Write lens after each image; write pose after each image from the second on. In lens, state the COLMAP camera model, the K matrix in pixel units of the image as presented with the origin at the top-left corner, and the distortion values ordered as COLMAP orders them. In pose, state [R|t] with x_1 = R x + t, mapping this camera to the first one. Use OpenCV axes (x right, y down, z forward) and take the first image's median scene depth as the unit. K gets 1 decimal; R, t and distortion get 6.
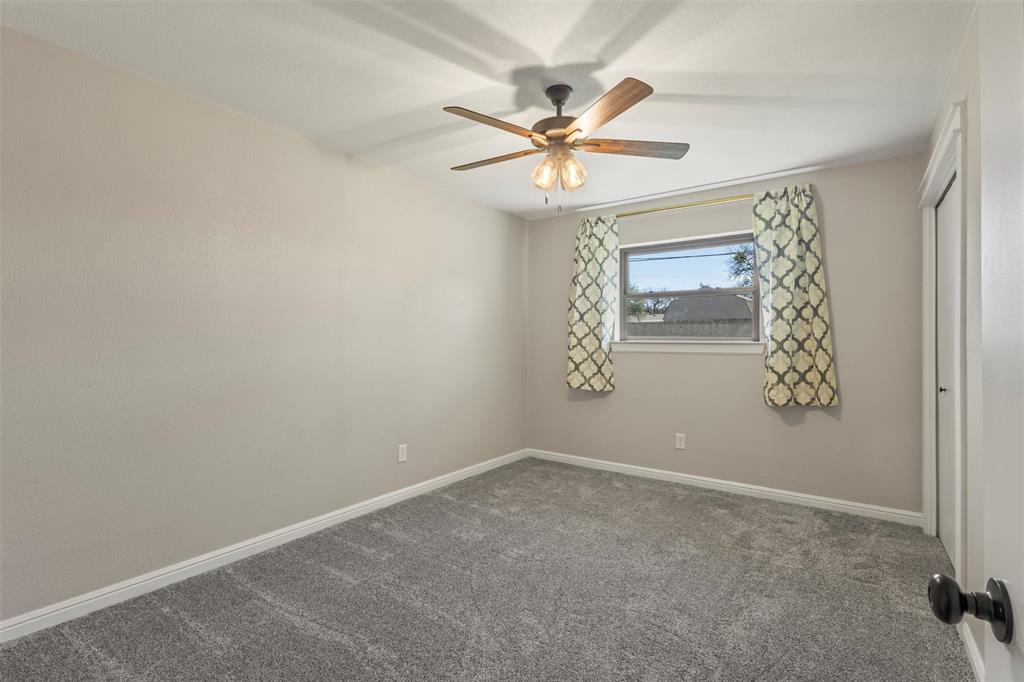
lens RADIAL K [[473.3, 0, 510.2], [0, 473.3, 339.2], [0, 0, 1]] dist [-0.001102, 0.000546]
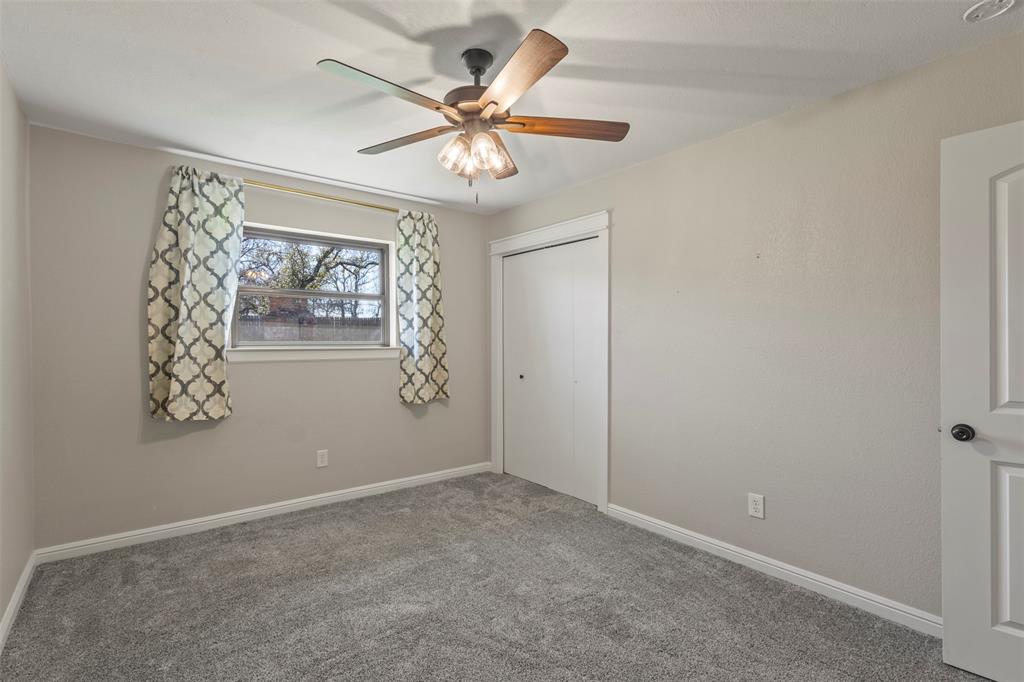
lens RADIAL K [[473.3, 0, 510.2], [0, 473.3, 339.2], [0, 0, 1]] dist [-0.001102, 0.000546]
pose [[0.272916, -0.003842, 0.962030, -0.444885], [0.000444, 0.999992, 0.003868, -0.015192], [-0.962038, -0.000628, 0.272915, 0.452431]]
